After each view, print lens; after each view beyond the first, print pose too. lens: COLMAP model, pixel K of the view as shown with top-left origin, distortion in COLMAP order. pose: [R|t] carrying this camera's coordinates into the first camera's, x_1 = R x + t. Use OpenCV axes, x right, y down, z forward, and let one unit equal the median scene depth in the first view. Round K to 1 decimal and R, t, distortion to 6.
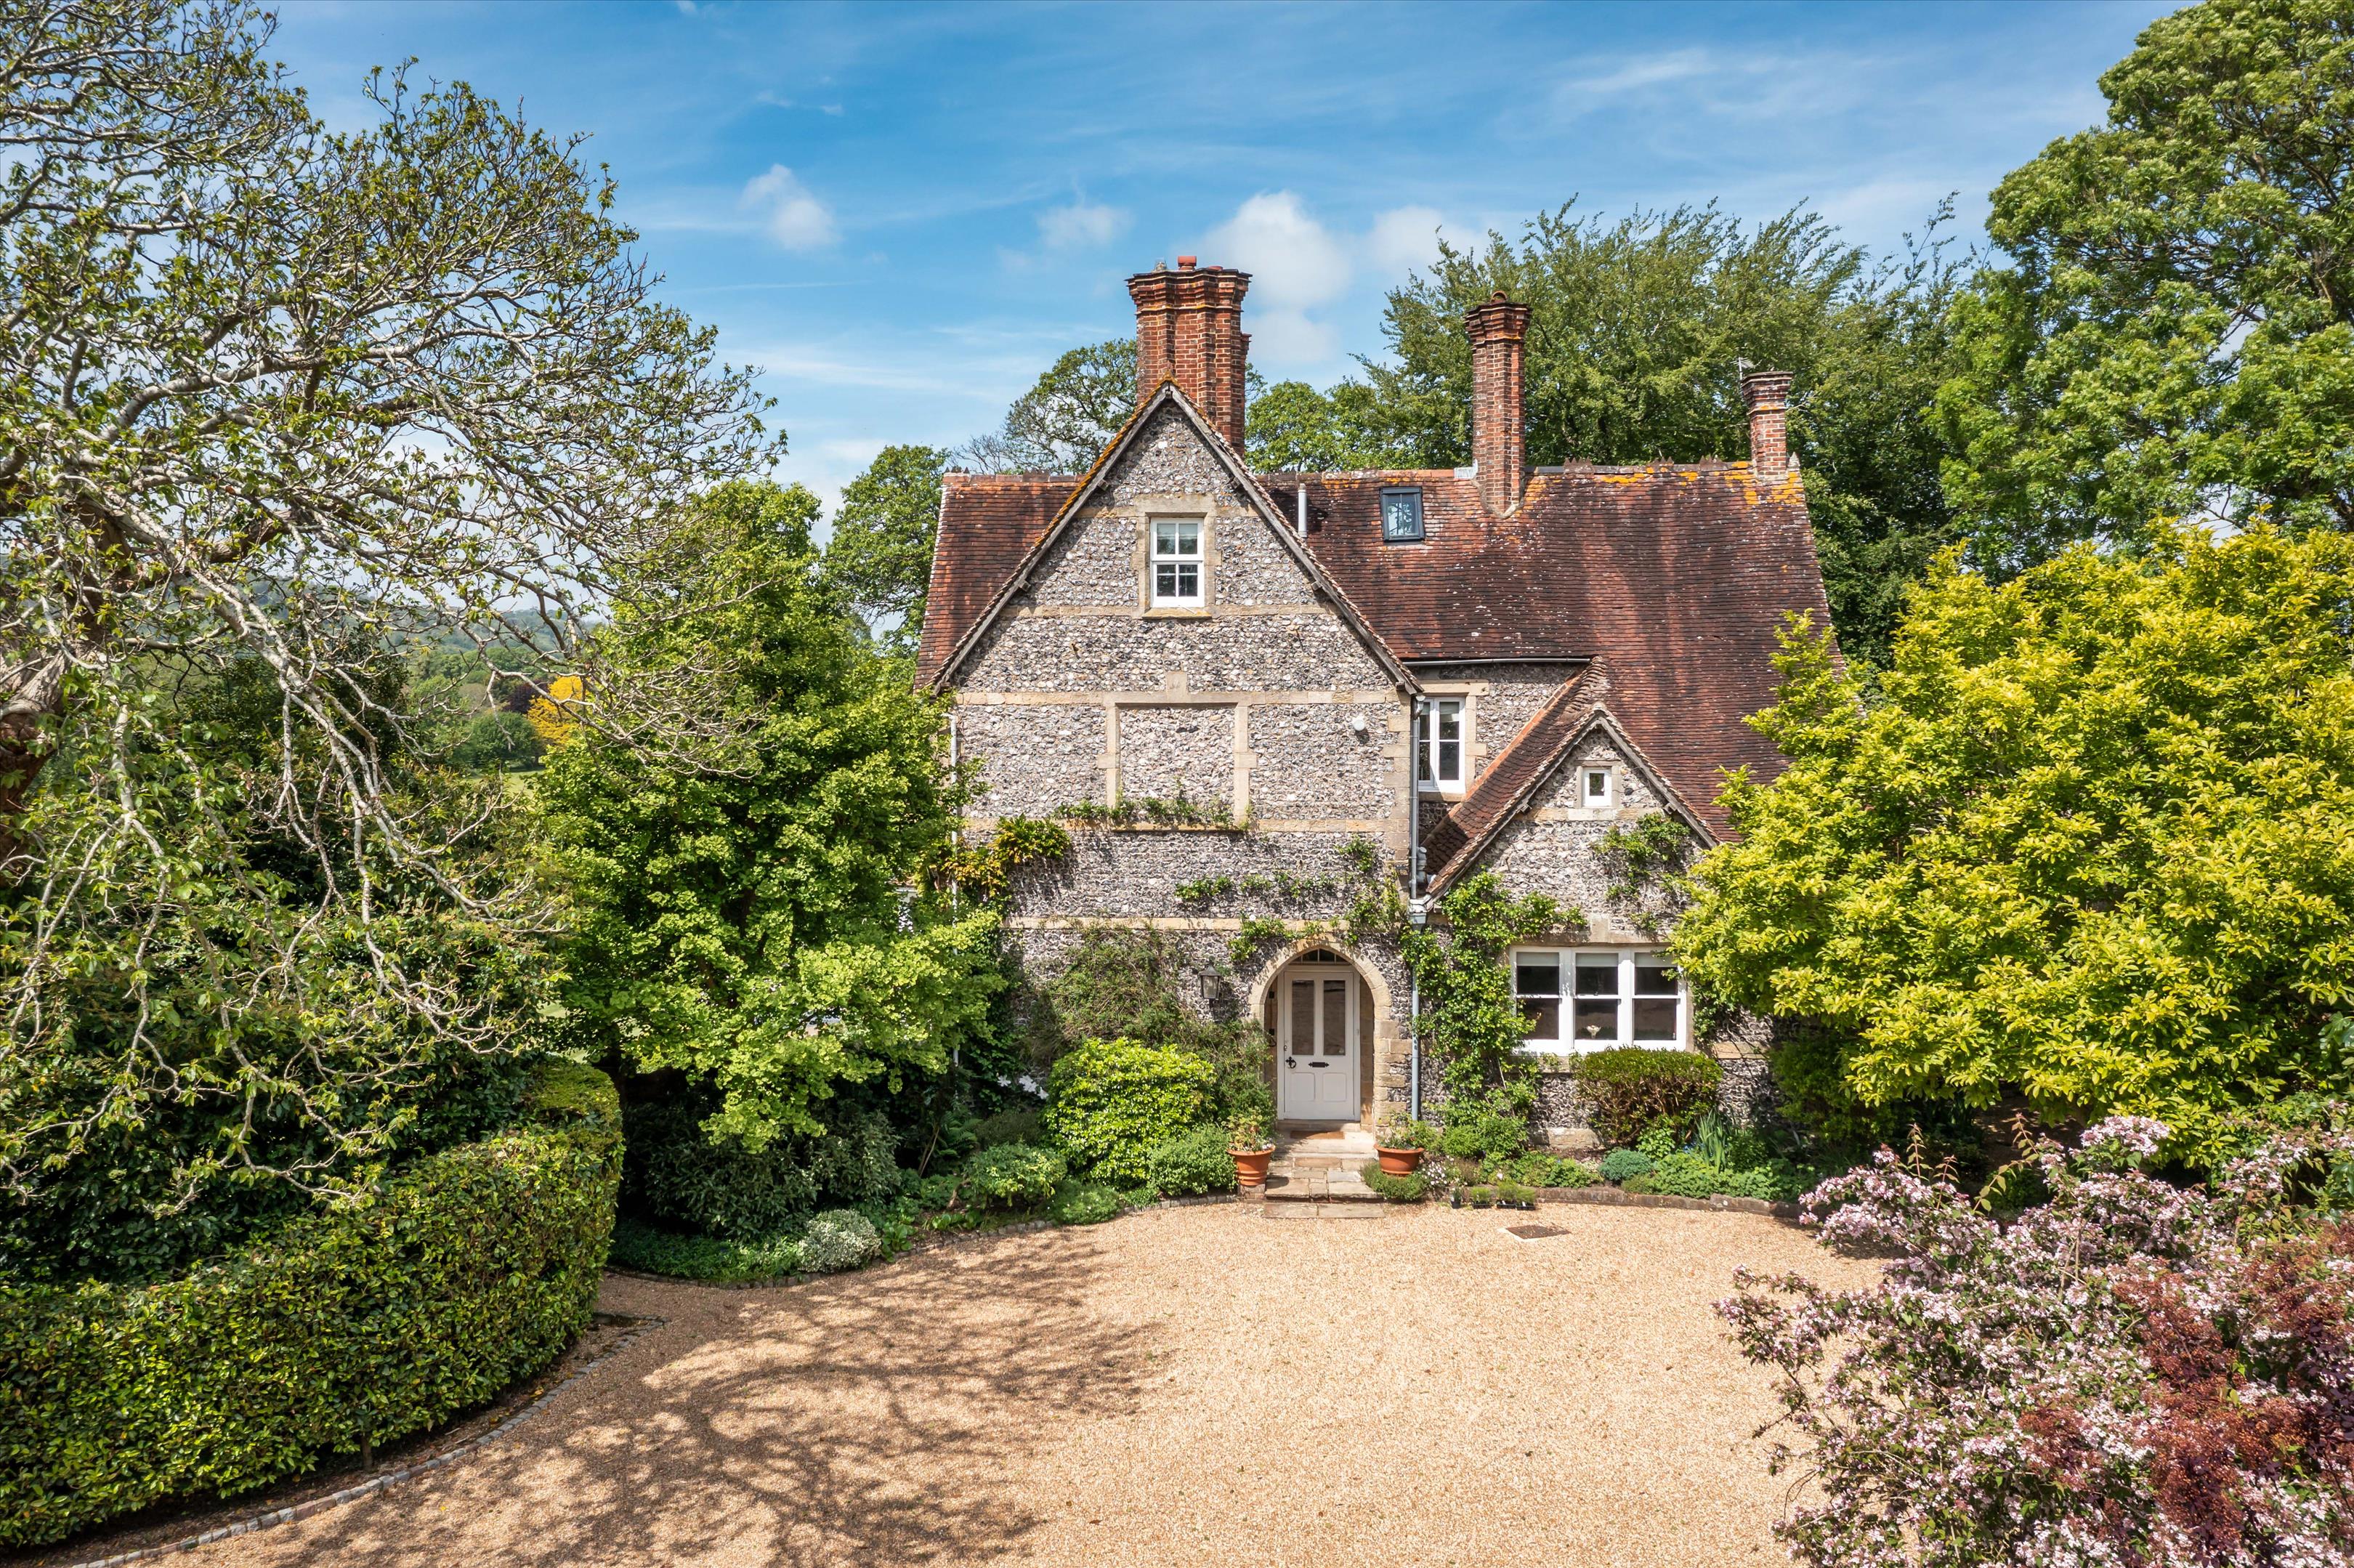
lens RADIAL K [[1738.1, 0, 1190.5], [0, 1738.1, 702.2], [0, 0, 1]] dist [0.010099, 0.001858]
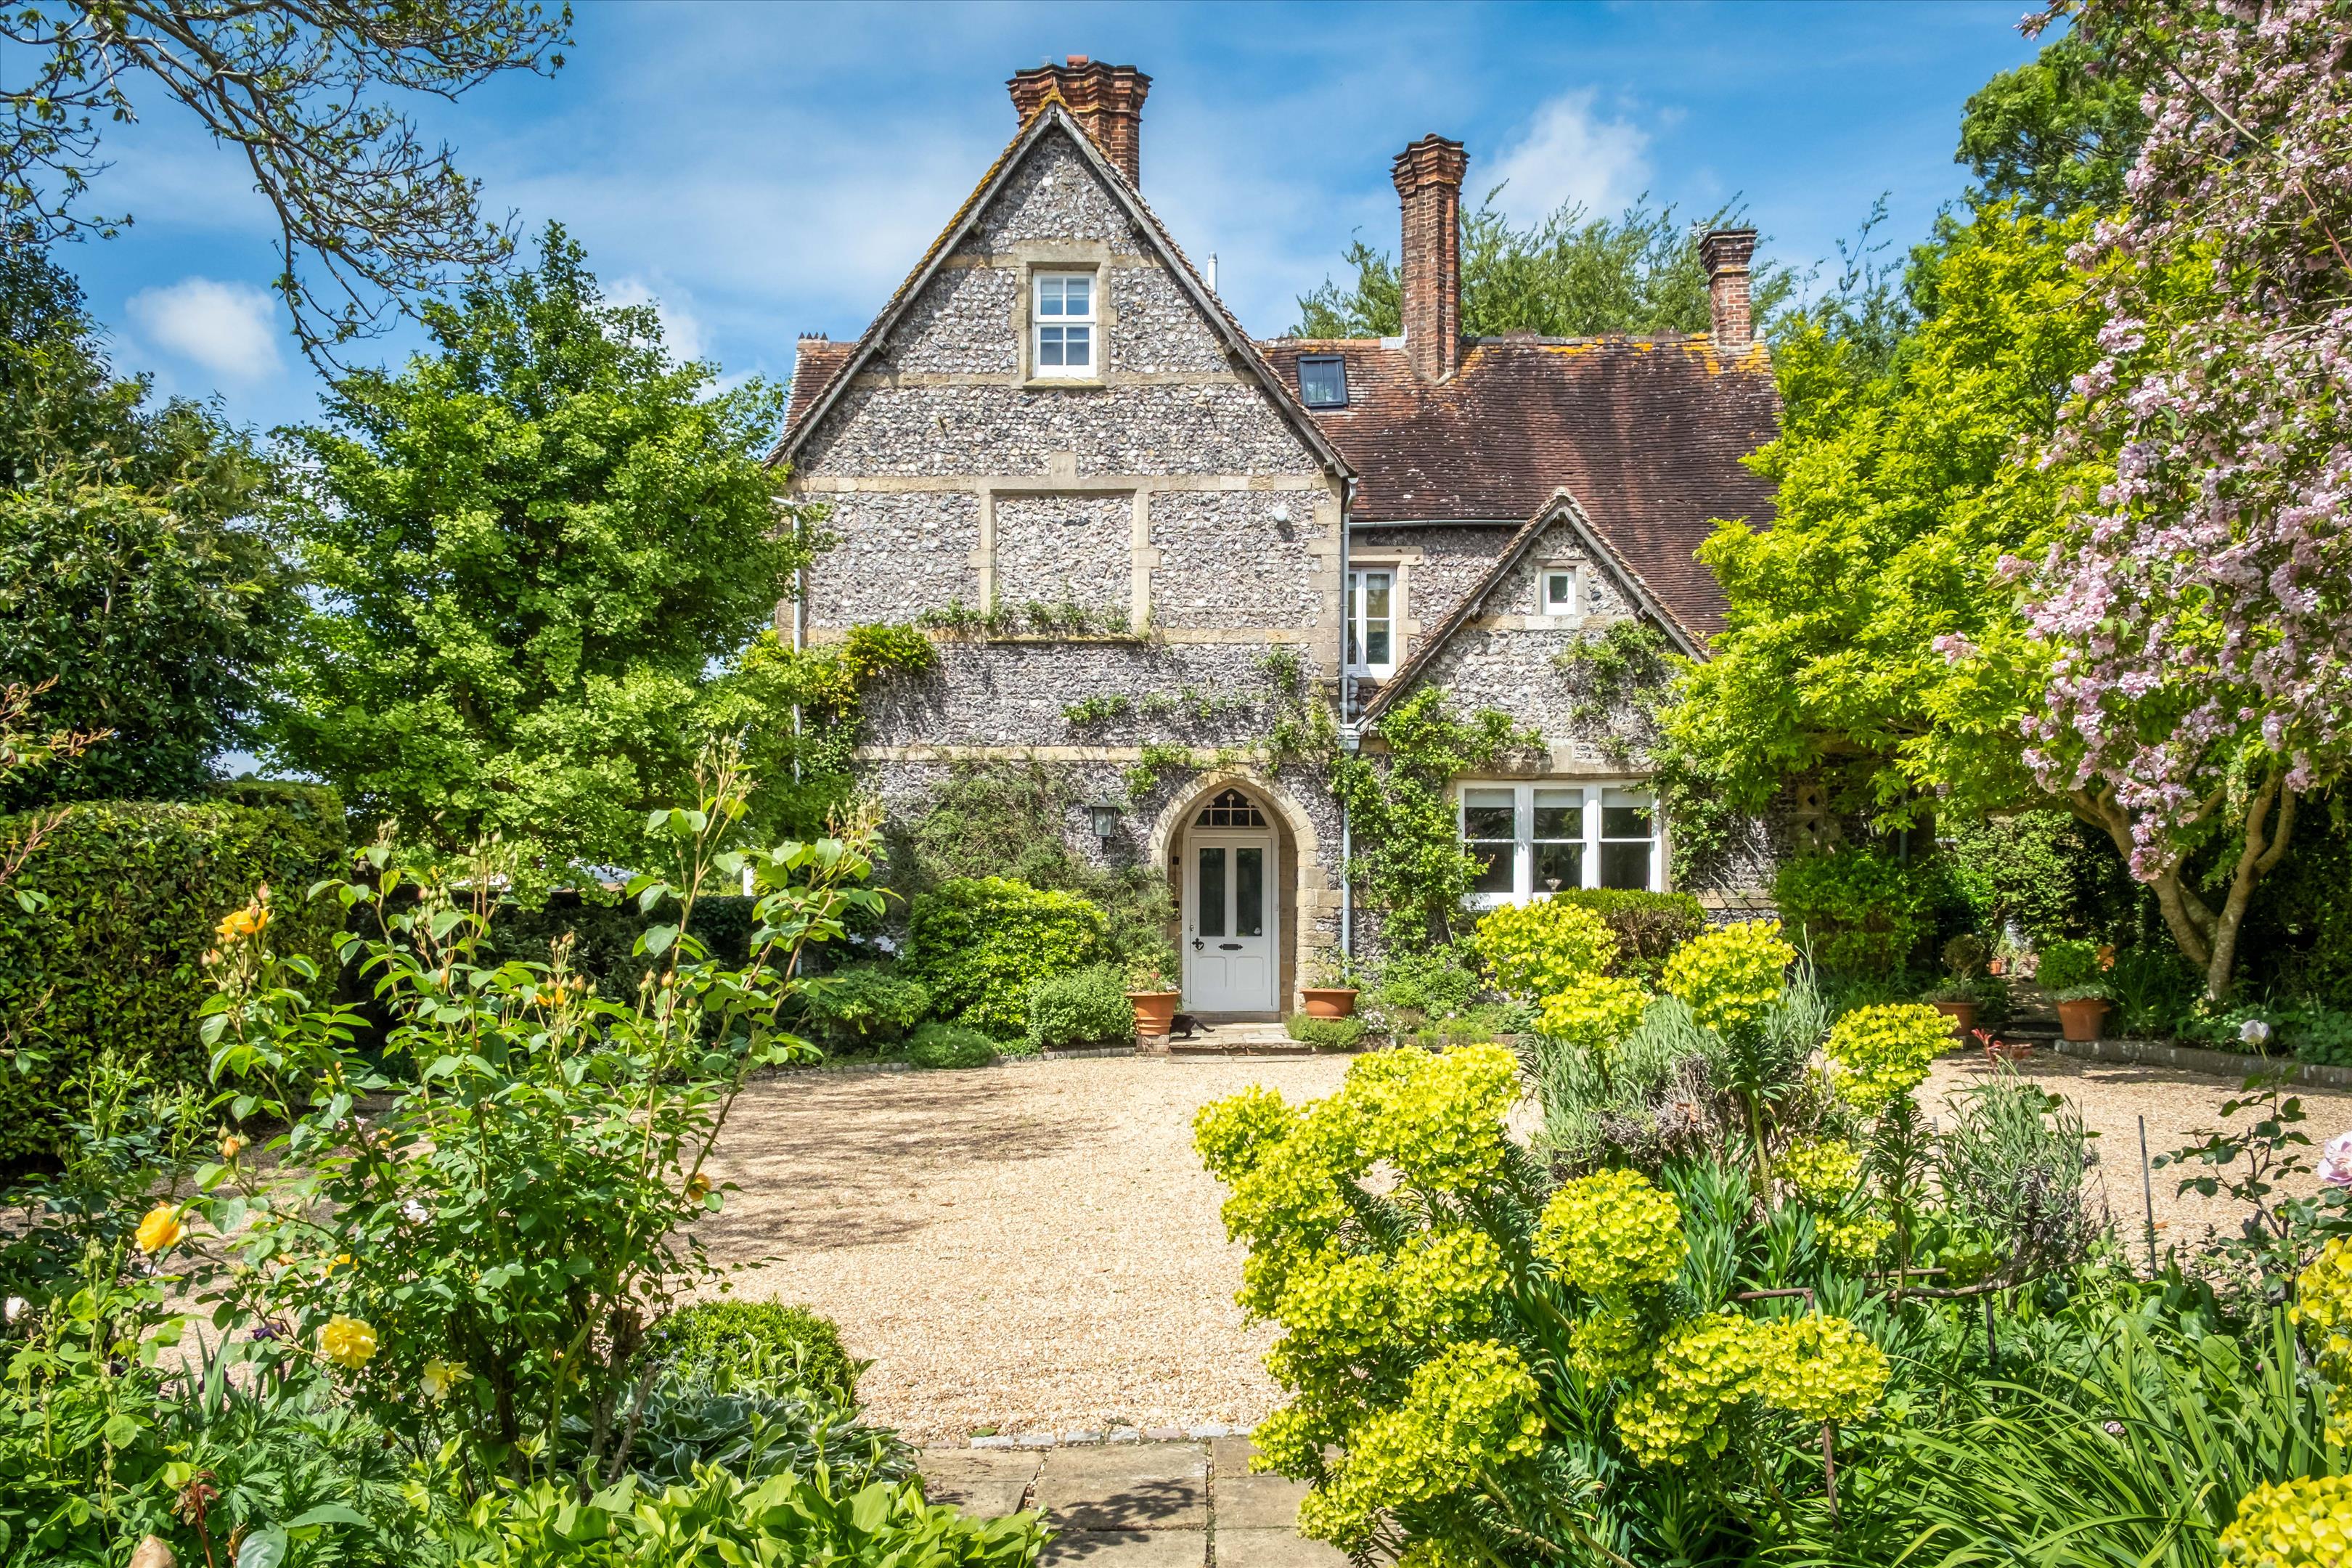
lens RADIAL K [[1862.1, 0, 1169.4], [0, 1862.1, 767.0], [0, 0, 1]] dist [-0.013004, 0.003147]
pose [[0.998904, 0.000756, 0.046790, 0.000930], [-0.000523, 0.999987, -0.004997, 0.139006], [-0.046793, 0.004967, 0.998892, 0.100531]]
